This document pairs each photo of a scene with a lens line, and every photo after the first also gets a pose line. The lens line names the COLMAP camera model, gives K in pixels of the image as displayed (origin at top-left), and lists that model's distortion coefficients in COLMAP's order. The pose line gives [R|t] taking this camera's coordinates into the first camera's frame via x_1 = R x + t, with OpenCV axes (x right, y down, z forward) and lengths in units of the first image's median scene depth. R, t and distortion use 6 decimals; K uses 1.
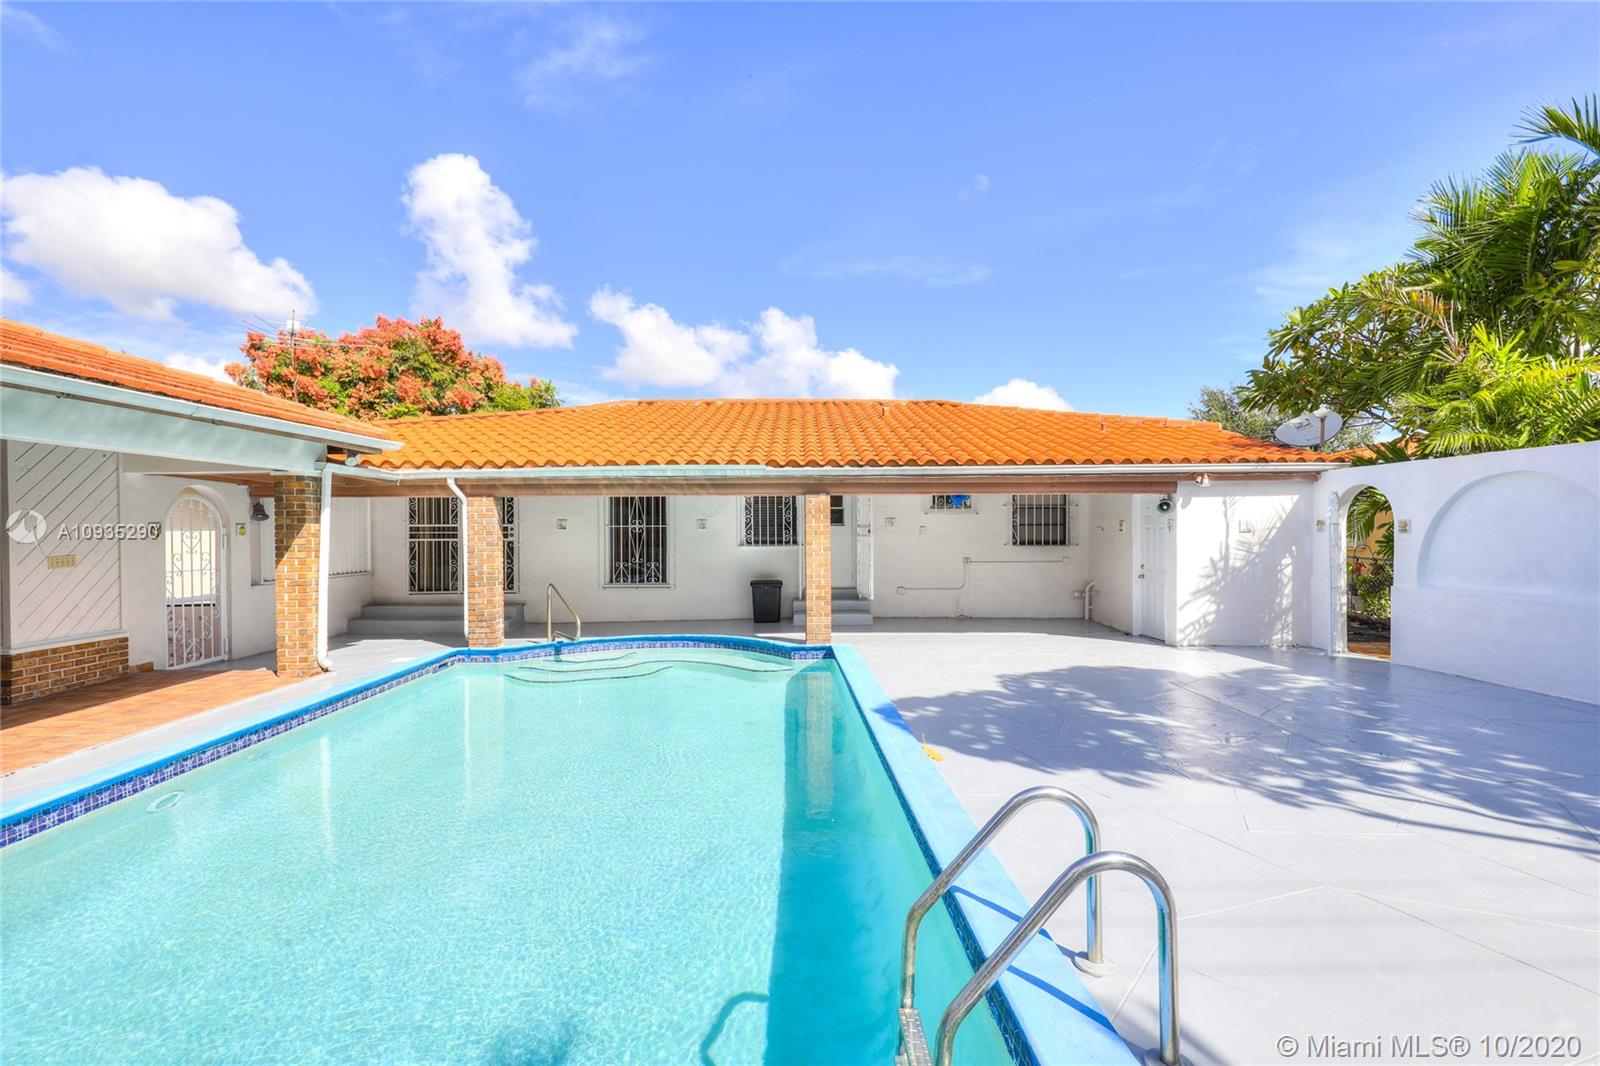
lens RADIAL K [[724.6, 0, 799.8], [0, 724.6, 529.8], [0, 0, 1]] dist [-0.000629, 0.001141]
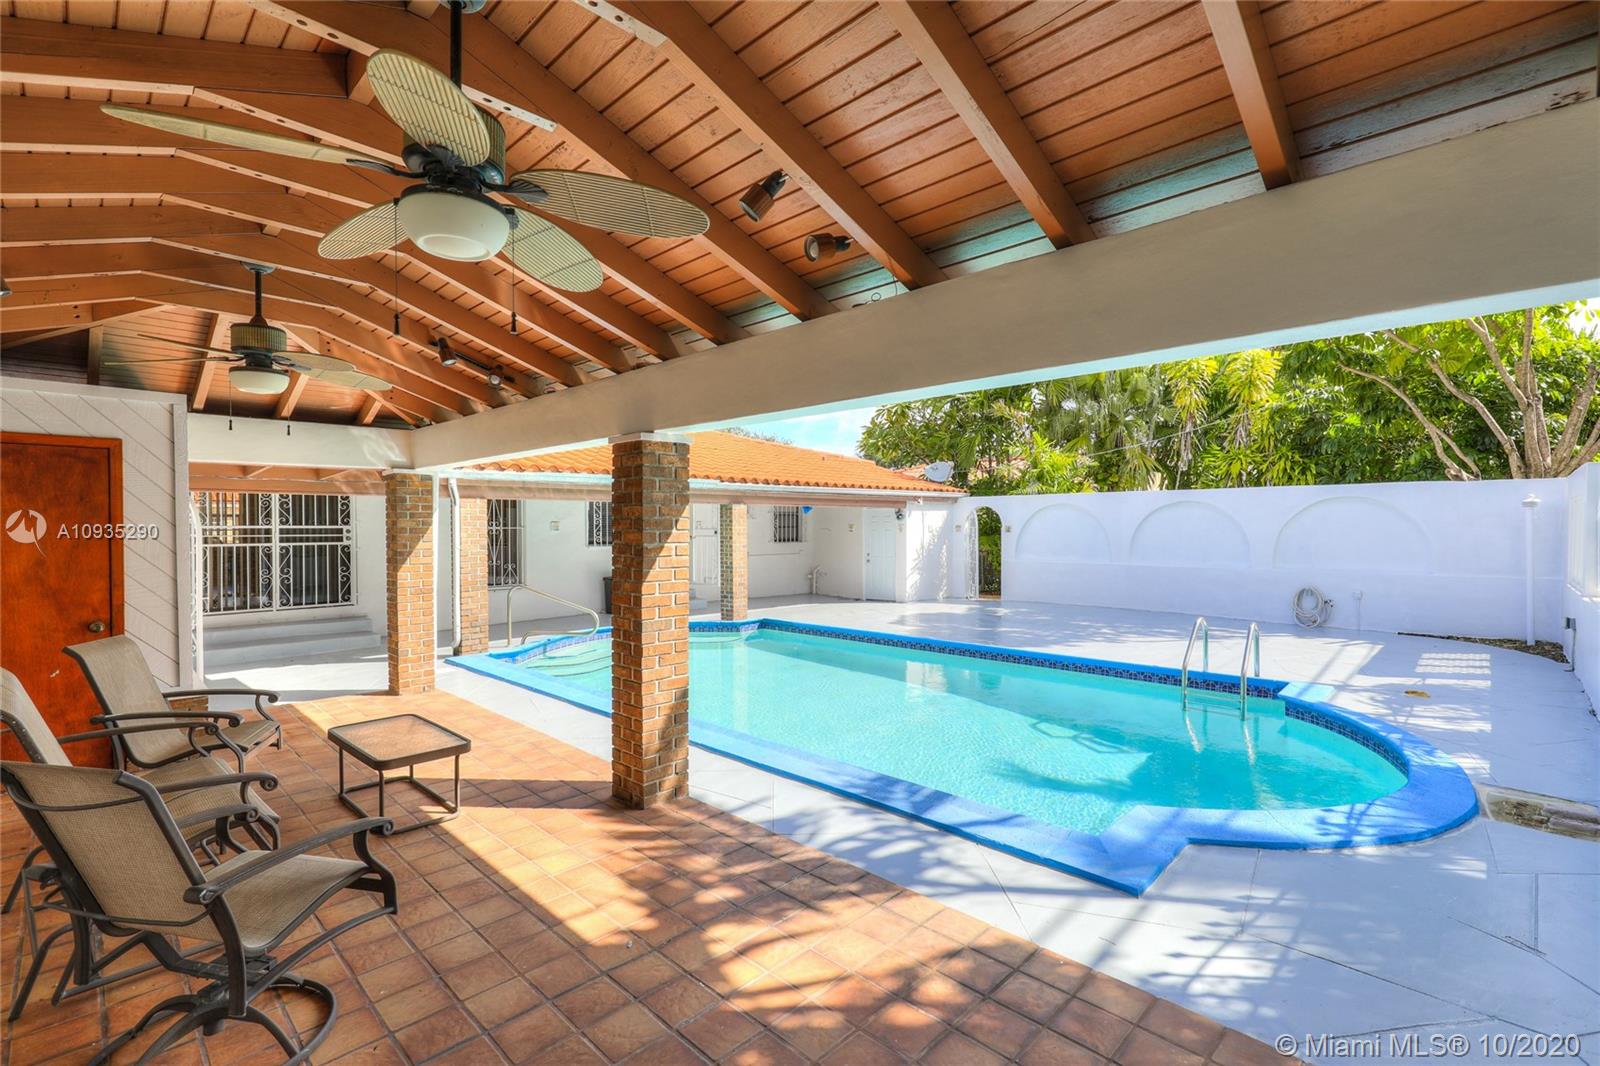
lens RADIAL K [[724.6, 0, 809.8], [0, 724.6, 534.2], [0, 0, 1]] dist [-0.000629, 0.001141]
pose [[0.706852, -0.006056, 0.707336, -0.792995], [-0.000021, 0.999963, 0.008583, -0.006069], [-0.707362, -0.006082, 0.706826, -0.002088]]
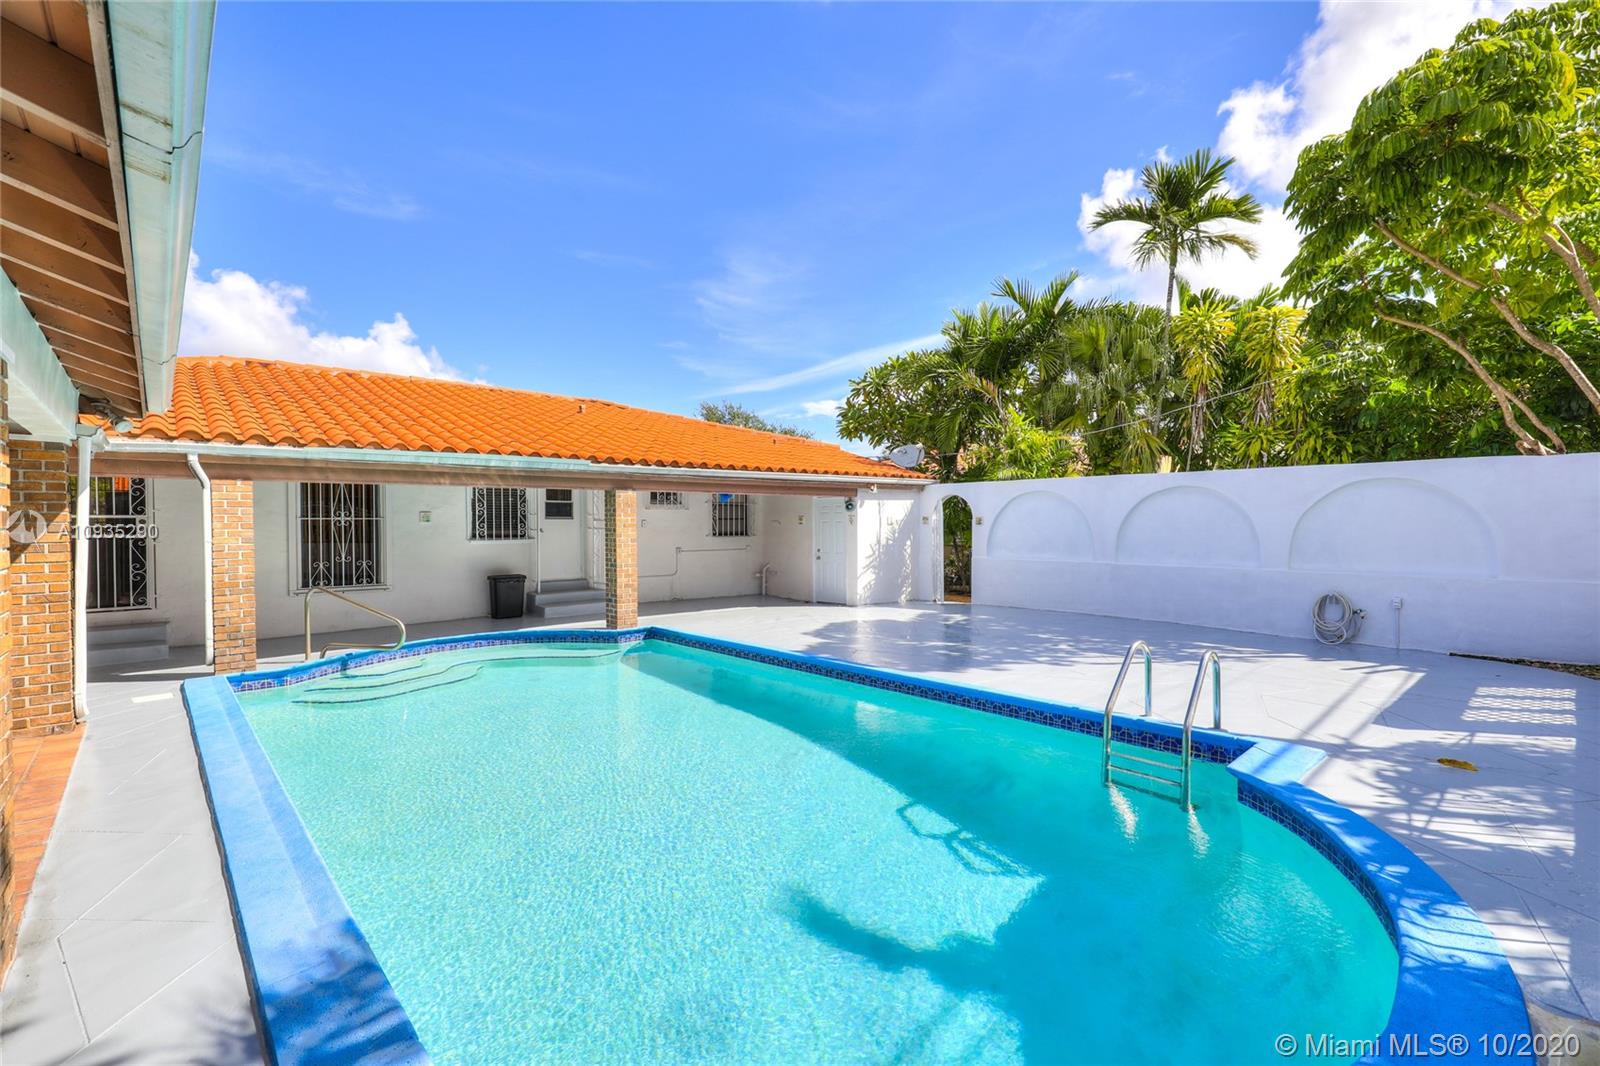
lens RADIAL K [[724.6, 0, 810.5], [0, 724.6, 533.9], [0, 0, 1]] dist [-0.000629, 0.001141]
pose [[0.749175, -0.009221, 0.662308, -0.482046], [0.000048, 0.999904, 0.013867, 0.001634], [-0.662372, -0.010357, 0.749103, 0.005131]]
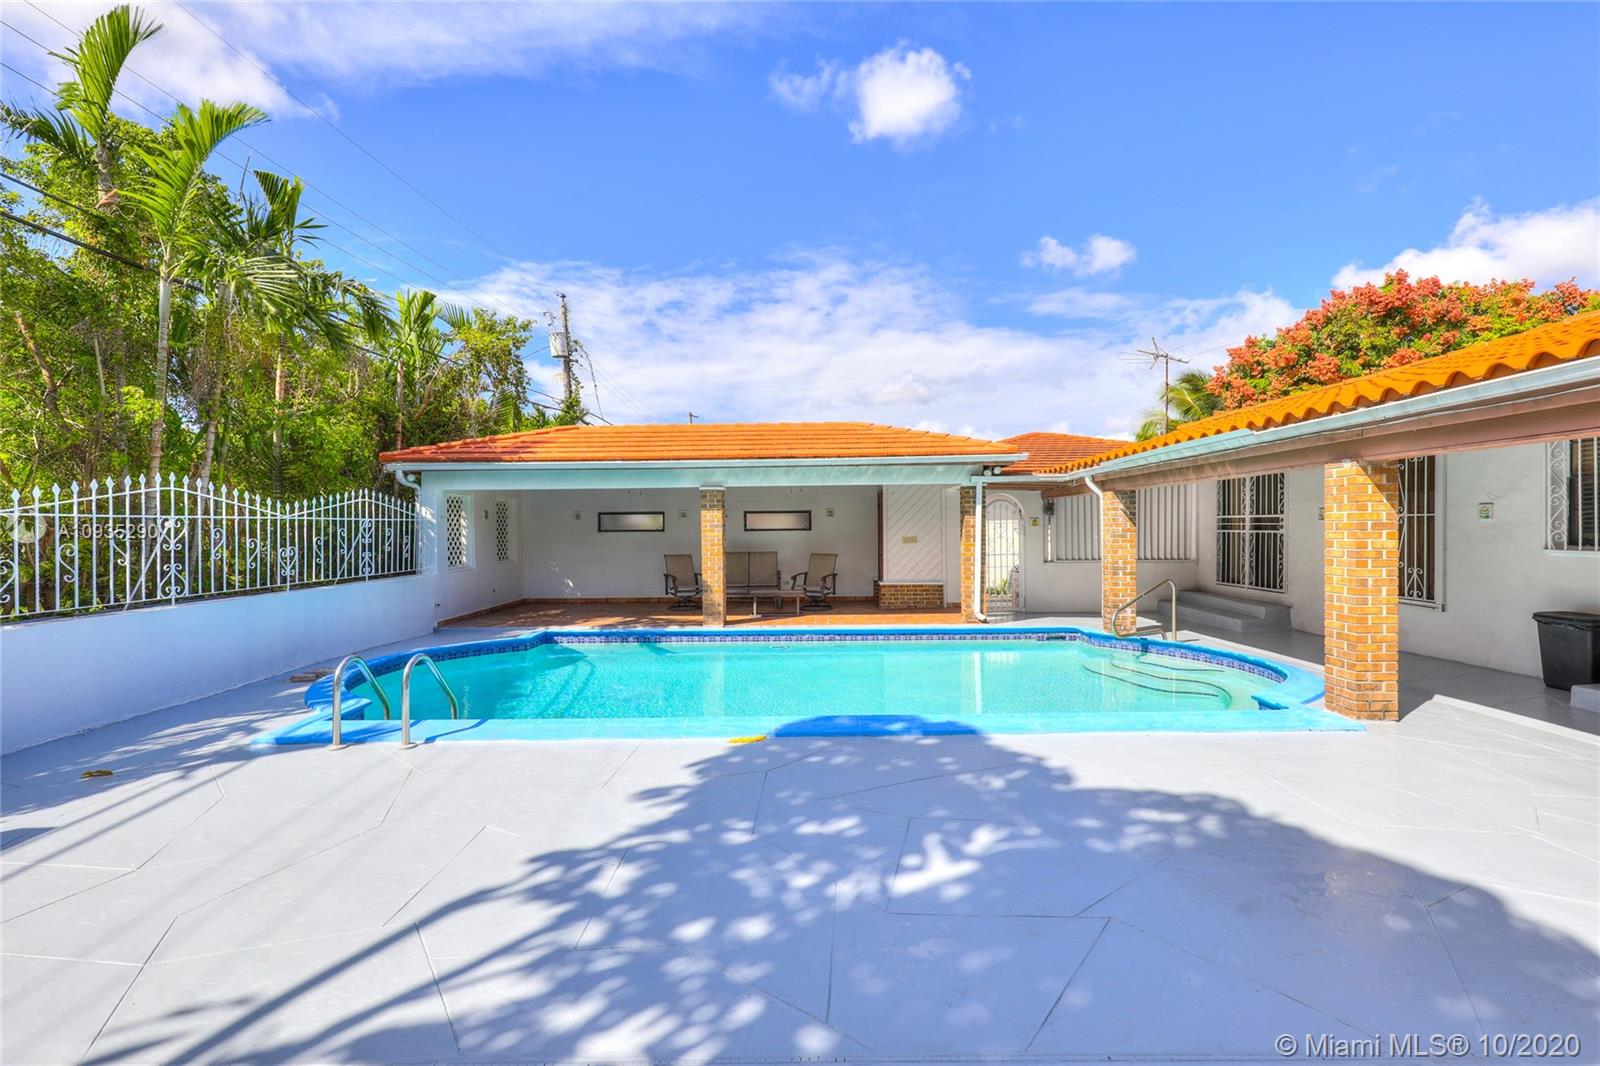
lens RADIAL K [[724.6, 0, 813.1], [0, 724.6, 527.6], [0, 0, 1]] dist [-0.000629, 0.001141]
pose [[-0.008706, 0.005460, -0.999947, 0.630373], [0.003192, 0.999980, 0.005432, 0.002065], [0.999957, -0.003144, -0.008723, 0.555754]]
